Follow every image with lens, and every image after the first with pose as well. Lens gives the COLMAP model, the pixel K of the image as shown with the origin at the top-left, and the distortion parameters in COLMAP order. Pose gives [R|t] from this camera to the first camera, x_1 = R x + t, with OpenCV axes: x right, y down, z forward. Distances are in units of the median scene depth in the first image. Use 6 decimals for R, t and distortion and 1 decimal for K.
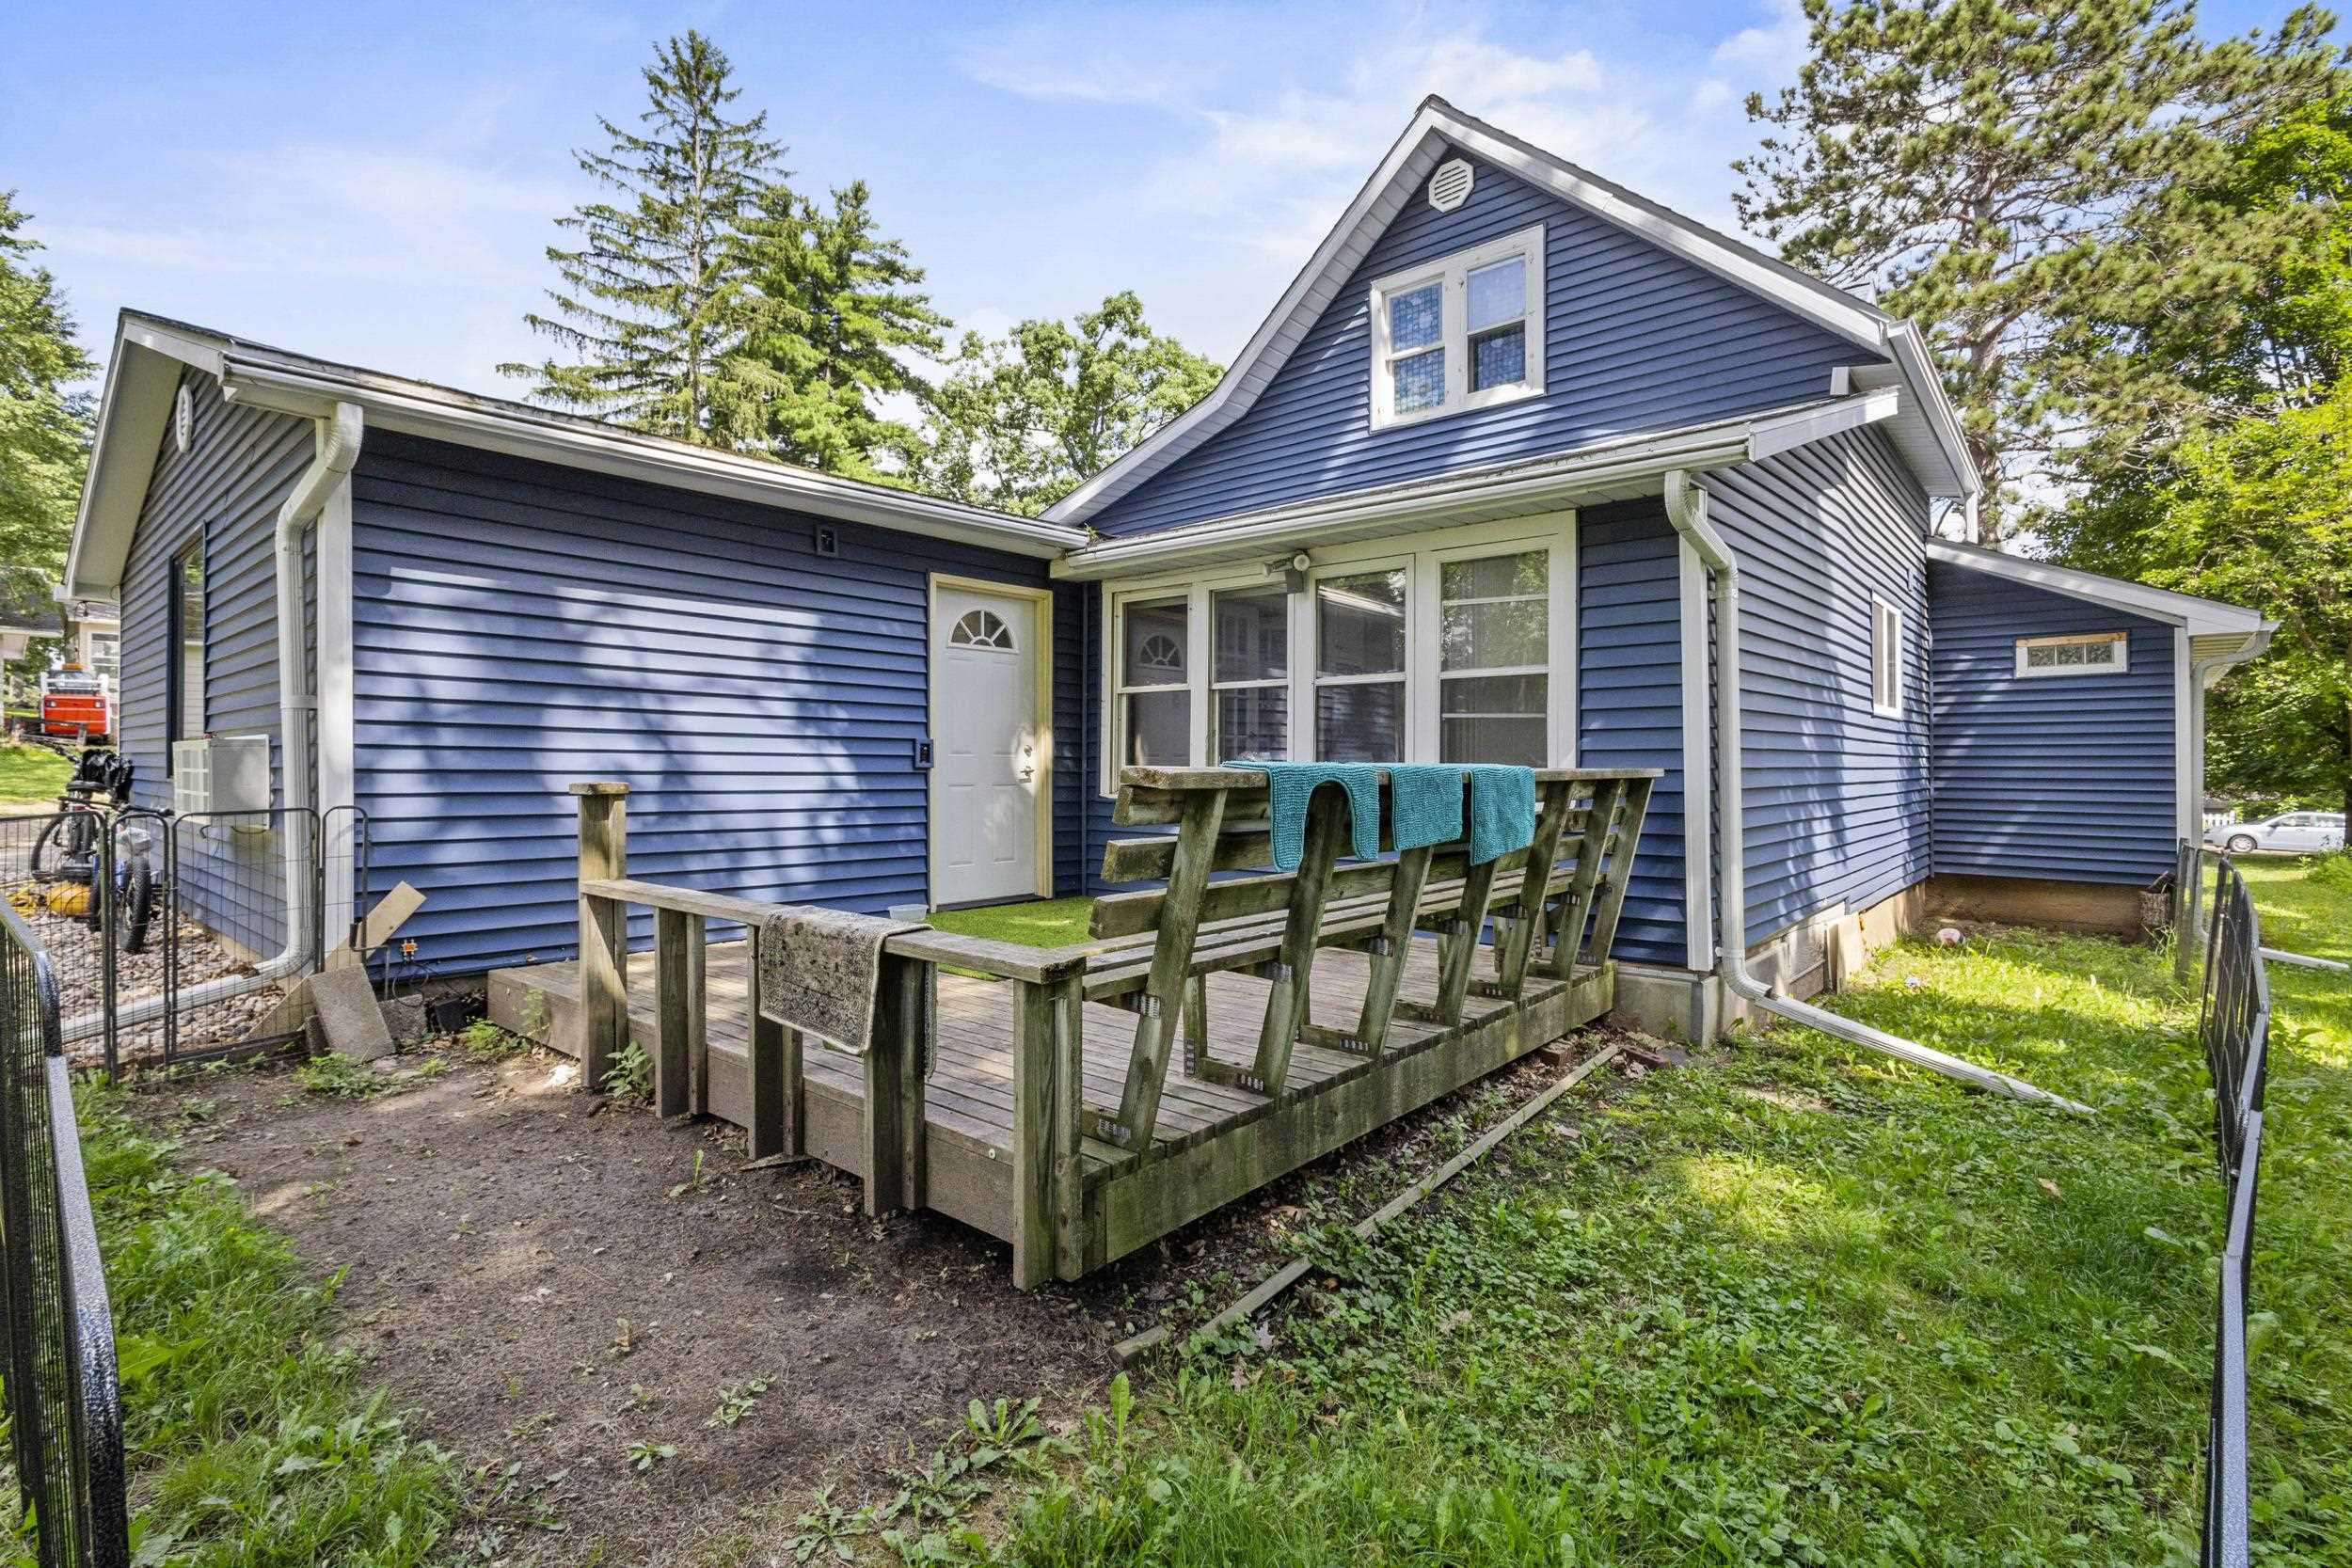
lens RADIAL K [[1080.8, 0, 1174.7], [0, 1080.8, 767.5], [0, 0, 1]] dist [0.005517, -0.000793]
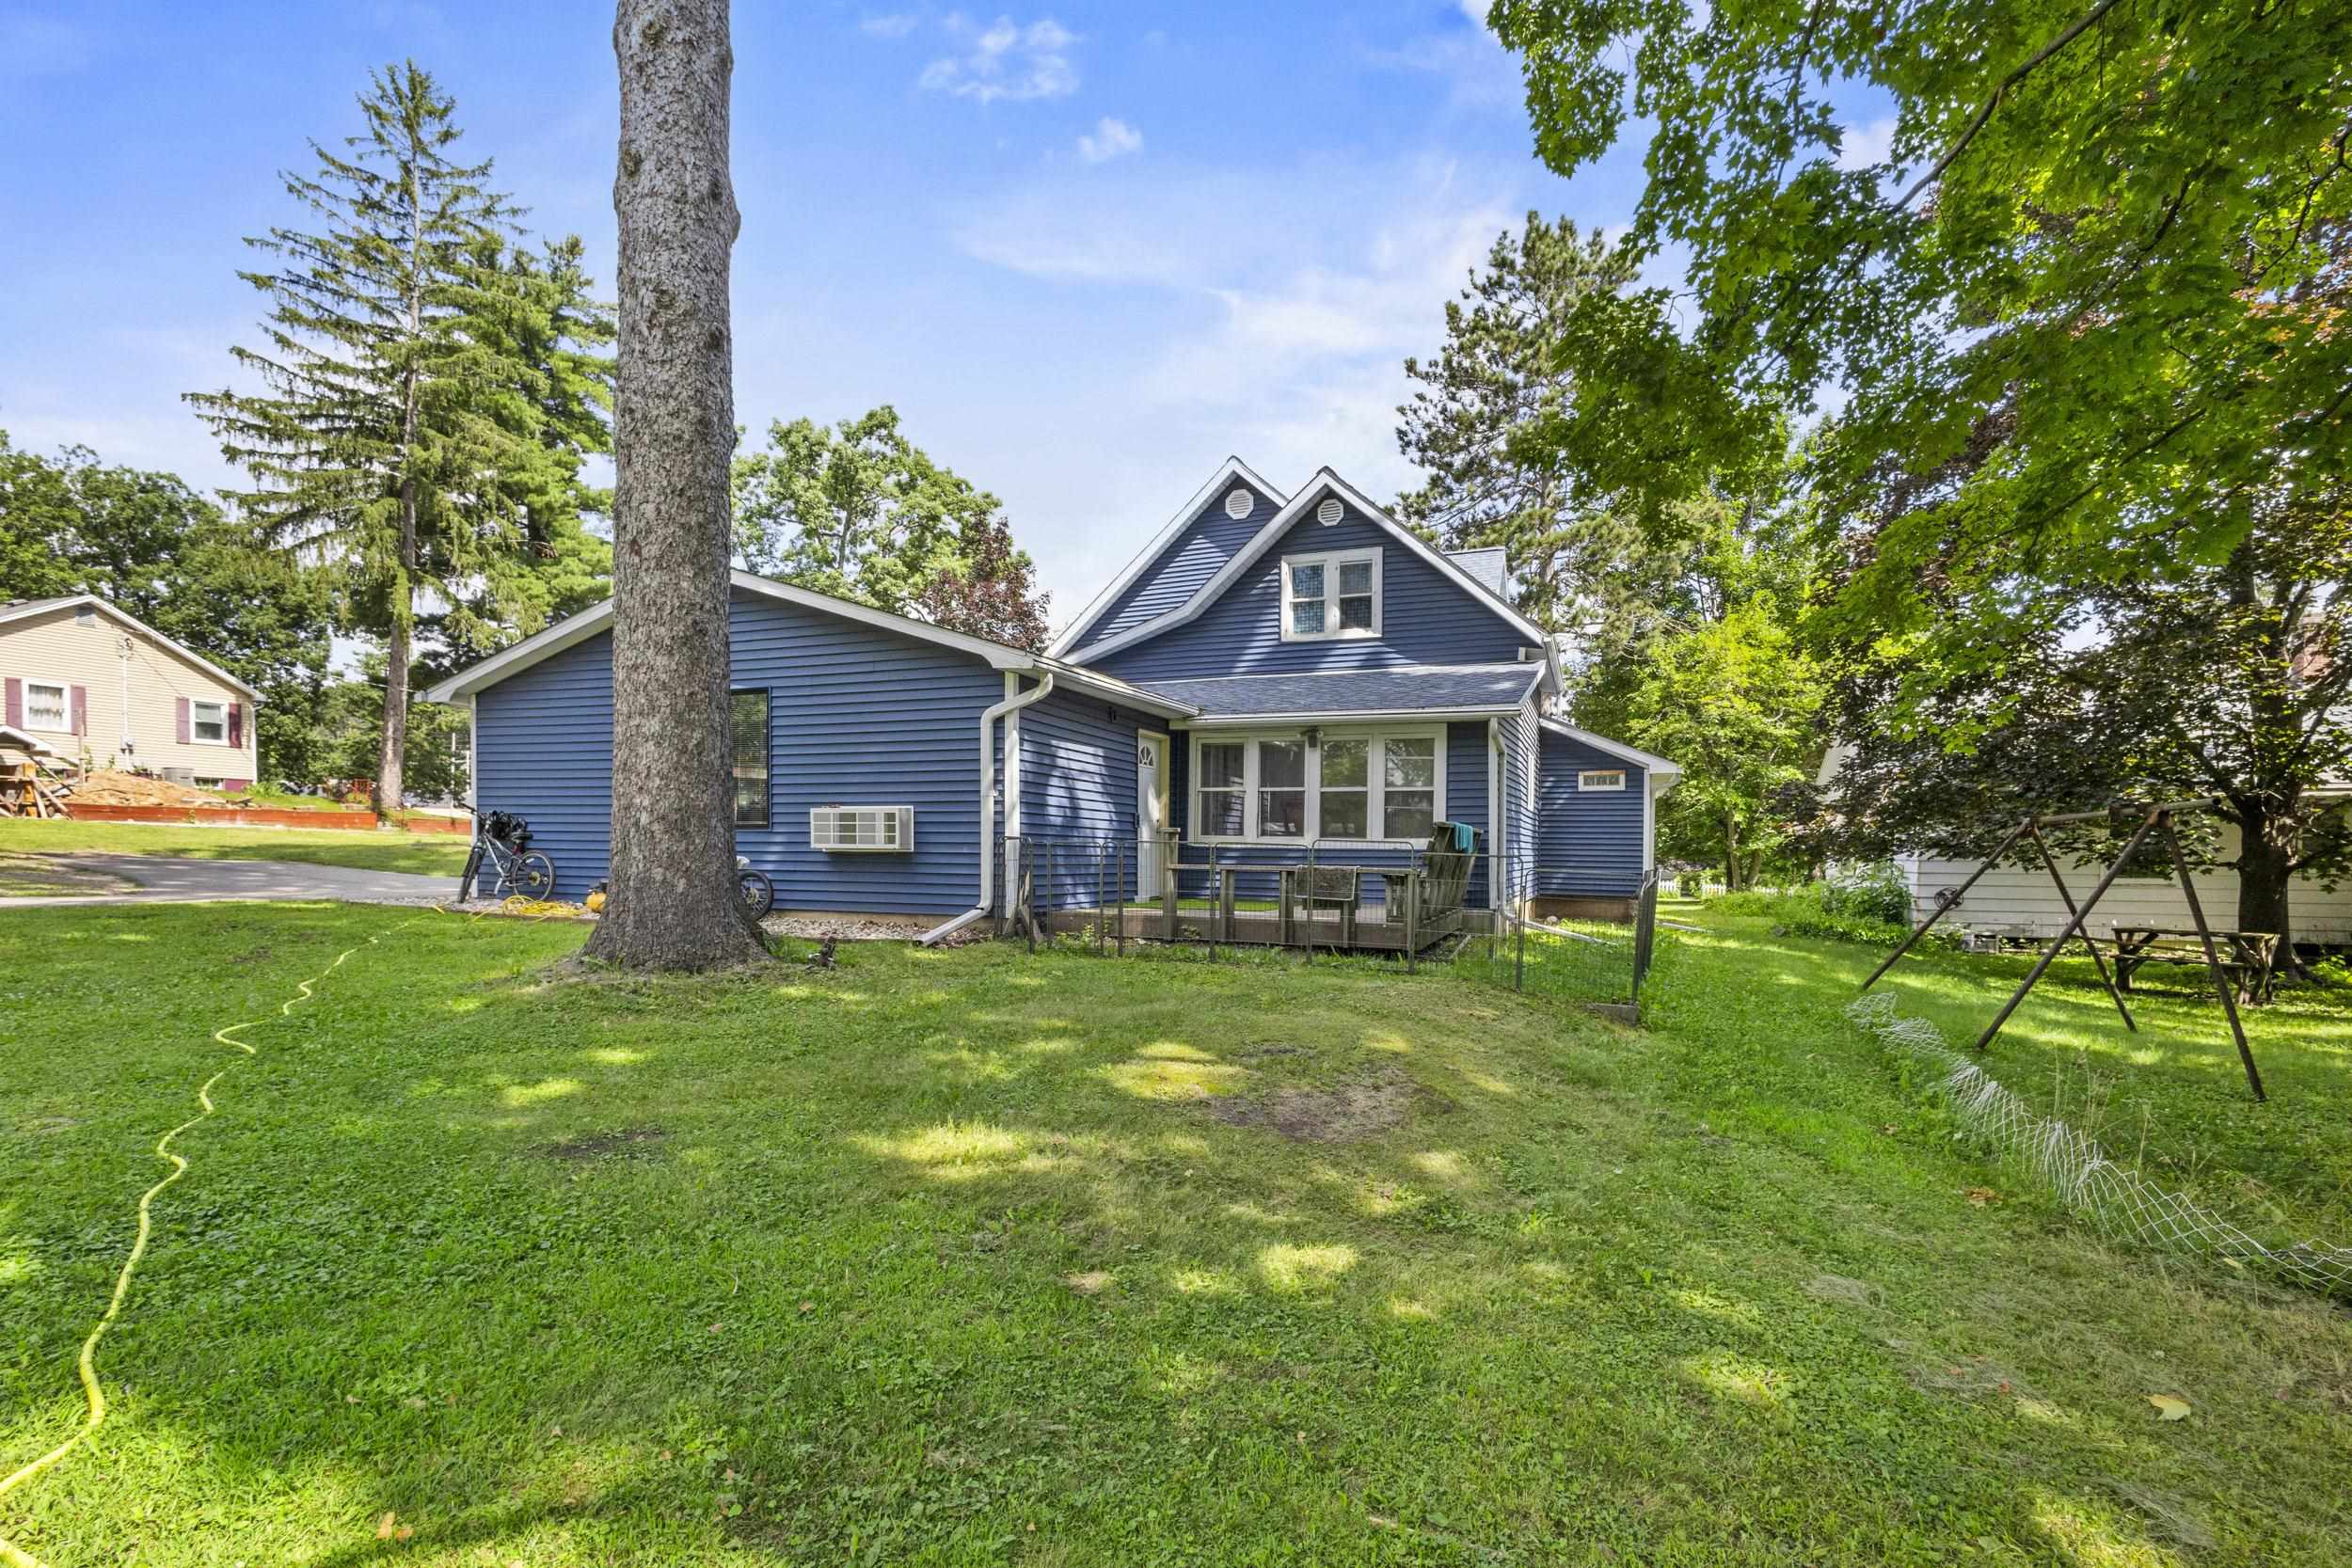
lens RADIAL K [[1080.8, 0, 1183.7], [0, 1080.8, 878.7], [0, 0, 1]] dist [0.005517, -0.000793]
pose [[0.942360, -0.002839, 0.334588, -0.208068], [-0.006386, 0.999629, 0.026470, 0.010328], [-0.334539, -0.027081, 0.941993, -0.228319]]
